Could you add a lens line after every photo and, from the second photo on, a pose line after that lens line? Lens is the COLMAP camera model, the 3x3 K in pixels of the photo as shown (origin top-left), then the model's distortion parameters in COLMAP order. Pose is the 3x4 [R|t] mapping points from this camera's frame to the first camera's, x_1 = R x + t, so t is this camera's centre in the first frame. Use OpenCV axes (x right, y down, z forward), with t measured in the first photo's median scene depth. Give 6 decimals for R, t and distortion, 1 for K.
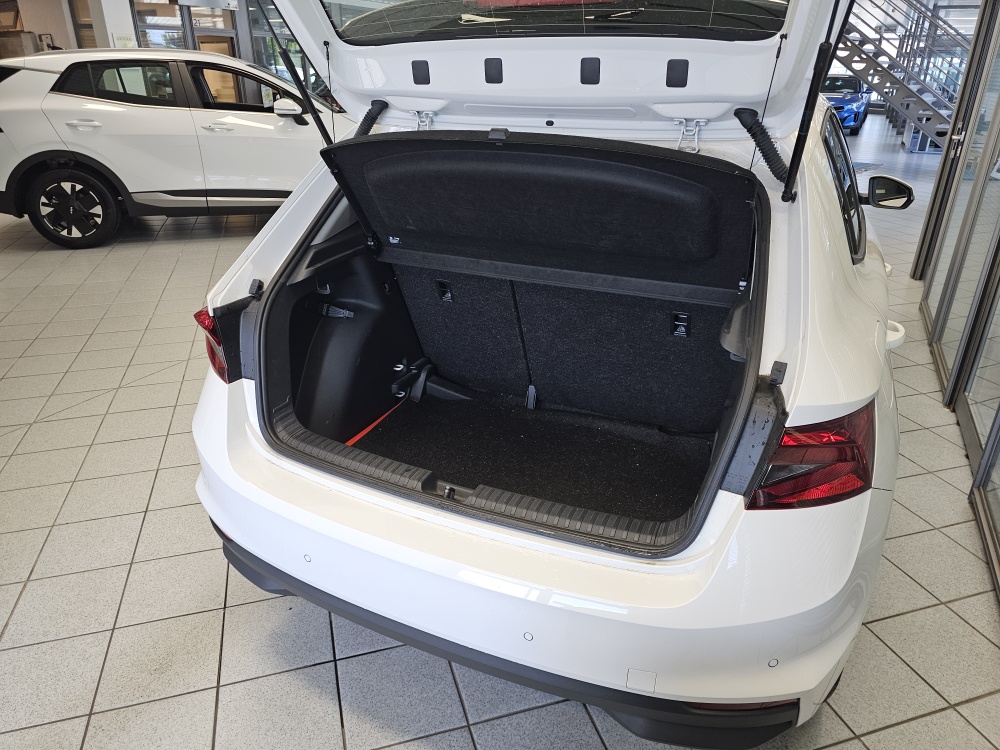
lens RADIAL K [[689.1, 0, 500.0], [0, 689.1, 375.0], [0, 0, 1]] dist [0.065607, -0.056360]
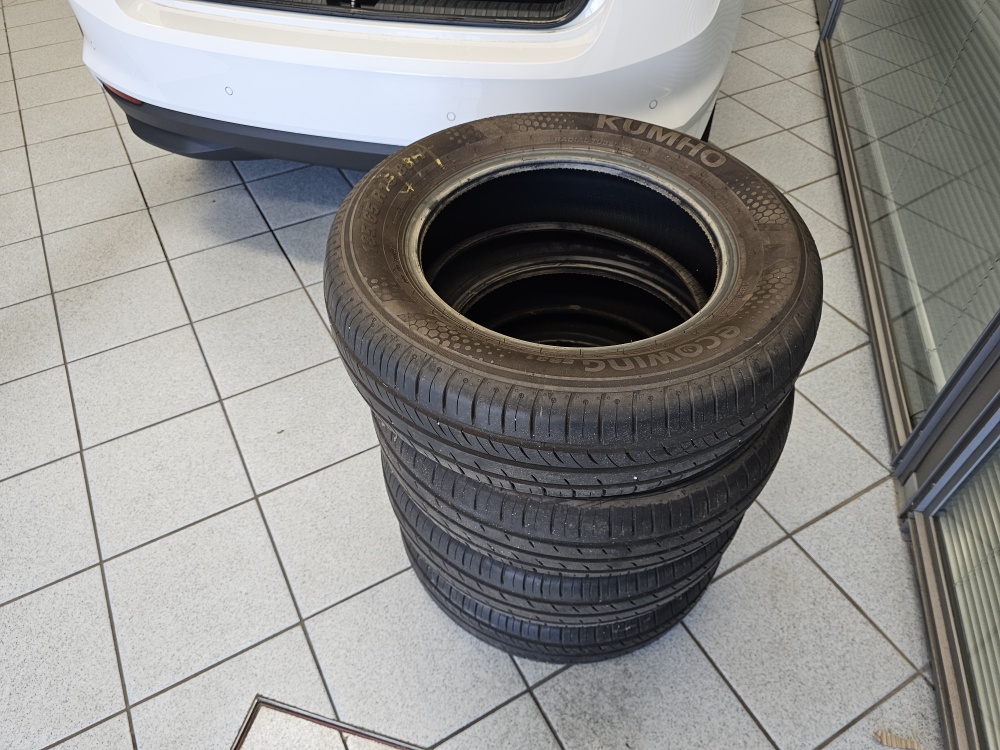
lens RADIAL K [[689.1, 0, 500.0], [0, 689.1, 375.0], [0, 0, 1]] dist [0.065607, -0.056360]
pose [[0.977616, -0.163502, 0.132415, -0.050987], [0.098230, 0.911255, 0.399957, 0.164069], [-0.186057, -0.377998, 0.906918, -0.110380]]
